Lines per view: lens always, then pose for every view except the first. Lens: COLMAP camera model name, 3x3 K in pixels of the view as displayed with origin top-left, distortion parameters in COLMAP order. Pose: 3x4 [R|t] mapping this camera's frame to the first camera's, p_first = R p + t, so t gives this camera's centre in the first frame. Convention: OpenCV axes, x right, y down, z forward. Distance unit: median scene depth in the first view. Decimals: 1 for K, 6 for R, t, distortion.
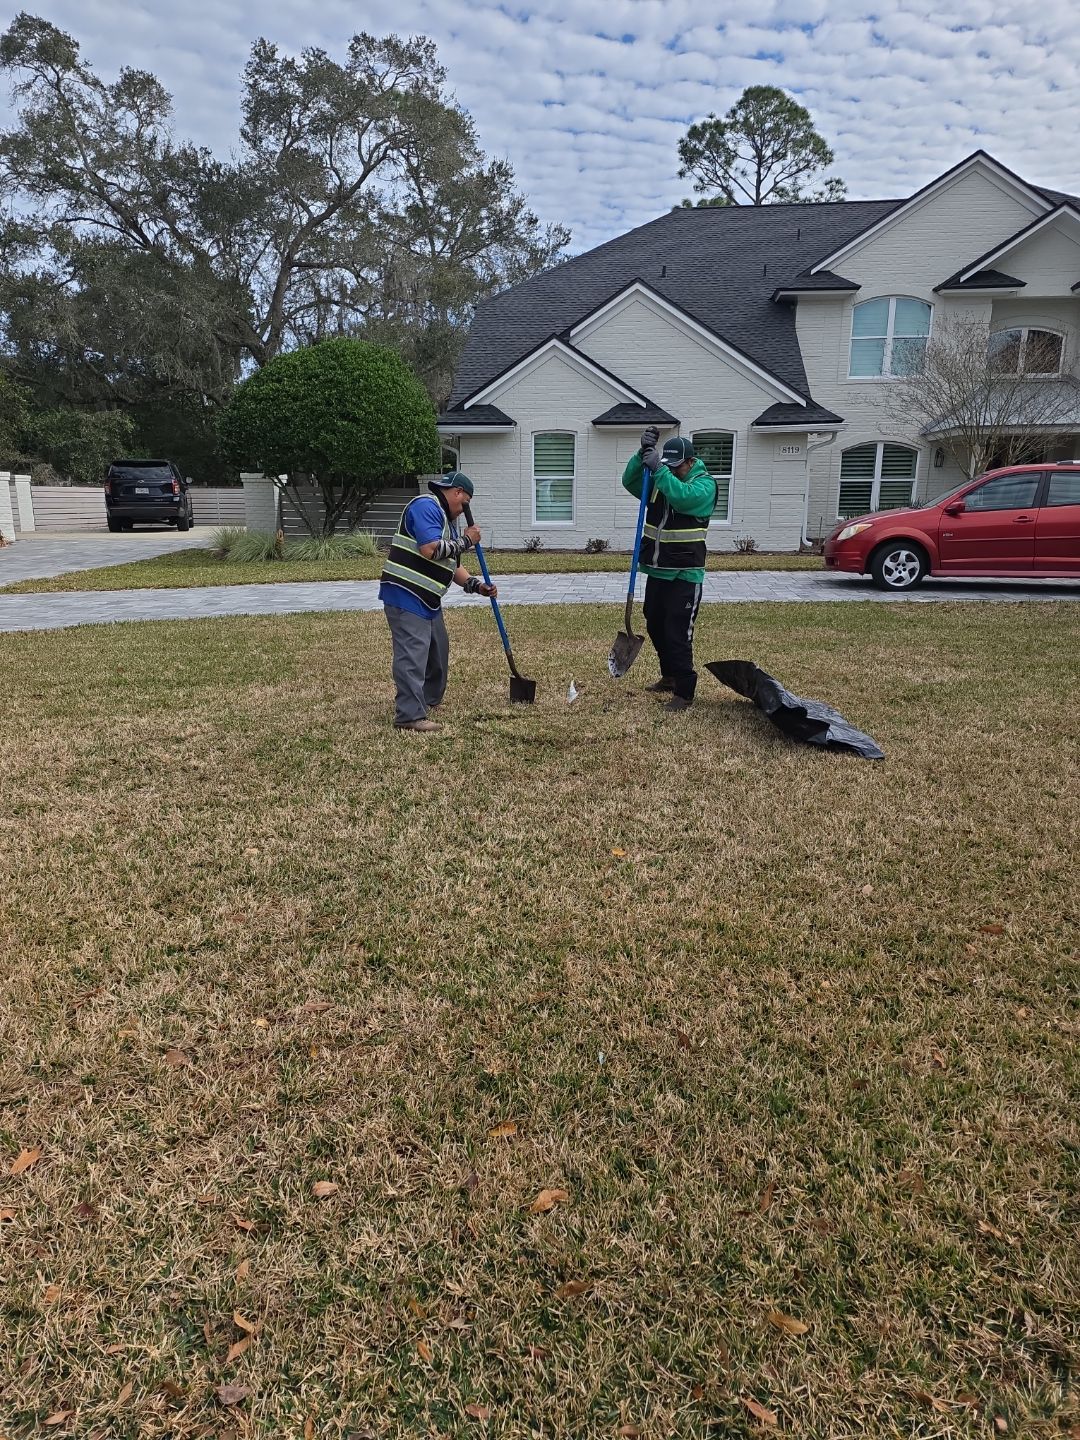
lens RADIAL K [[1057.9, 0, 537.8], [0, 1057.9, 759.6], [0, 0, 1]] dist [0.061611, -0.012311]
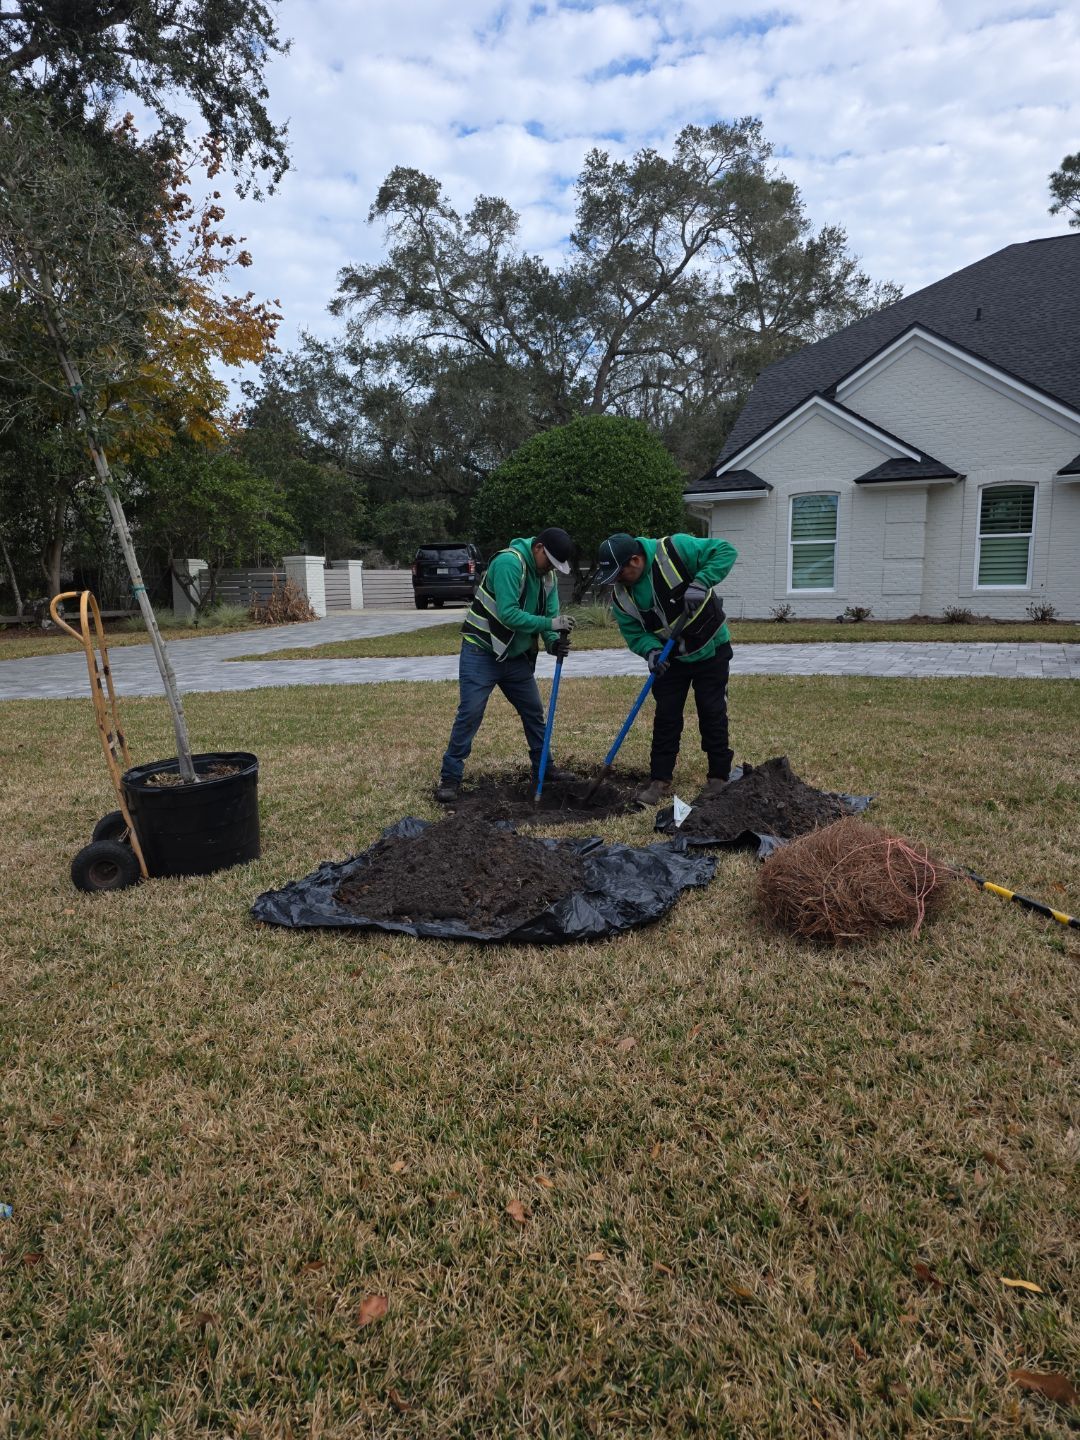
lens RADIAL K [[1057.9, 0, 537.8], [0, 1057.9, 759.6], [0, 0, 1]] dist [0.061611, -0.012311]
pose [[0.932395, 0.042991, -0.358874, 0.093484], [-0.069143, 0.995780, -0.060352, -0.004670], [0.354765, 0.081085, 0.931433, 0.051301]]
